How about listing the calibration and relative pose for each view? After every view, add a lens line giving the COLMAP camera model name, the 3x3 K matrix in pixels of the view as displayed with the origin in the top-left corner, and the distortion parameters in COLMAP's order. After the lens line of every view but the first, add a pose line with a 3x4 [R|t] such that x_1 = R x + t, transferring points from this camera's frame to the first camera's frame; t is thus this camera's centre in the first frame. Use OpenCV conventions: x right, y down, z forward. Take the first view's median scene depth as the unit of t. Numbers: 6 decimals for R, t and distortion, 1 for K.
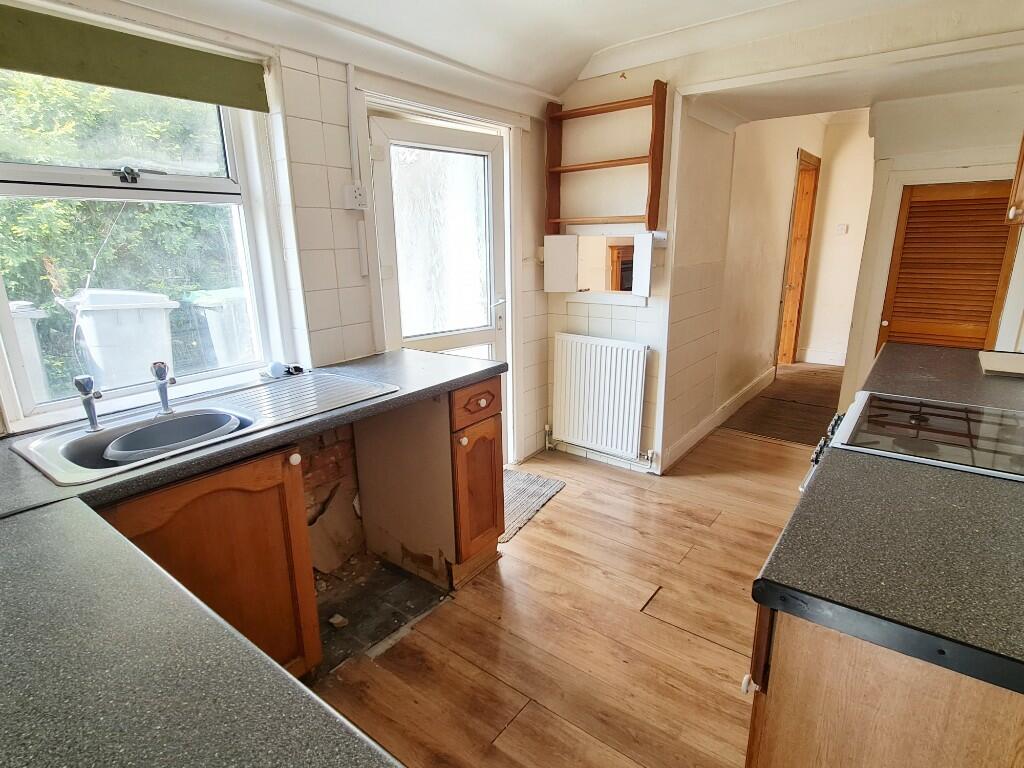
lens RADIAL K [[548.5, 0, 505.1], [0, 548.5, 385.2], [0, 0, 1]] dist [0.001263, 0.000395]
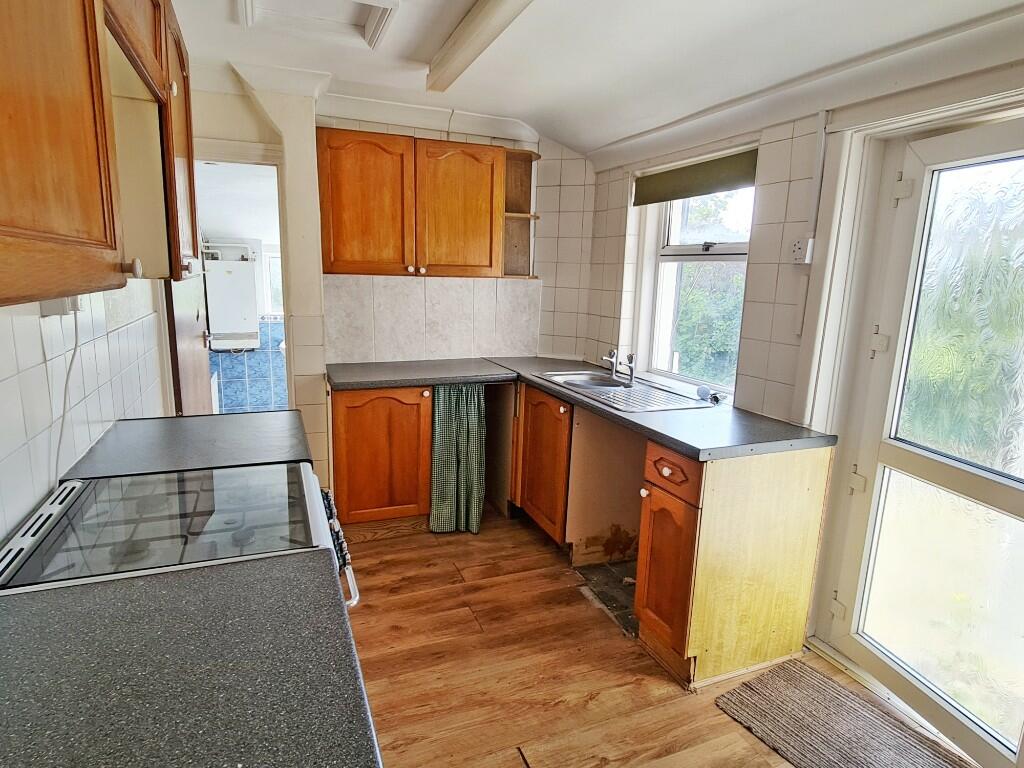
lens RADIAL K [[548.5, 0, 505.1], [0, 548.5, 385.2], [0, 0, 1]] dist [0.001263, 0.000395]
pose [[-0.484990, 0.174467, -0.856940, 0.936498], [-0.255063, 0.909073, 0.329436, -0.366063], [0.836497, 0.378347, -0.396391, 1.202067]]
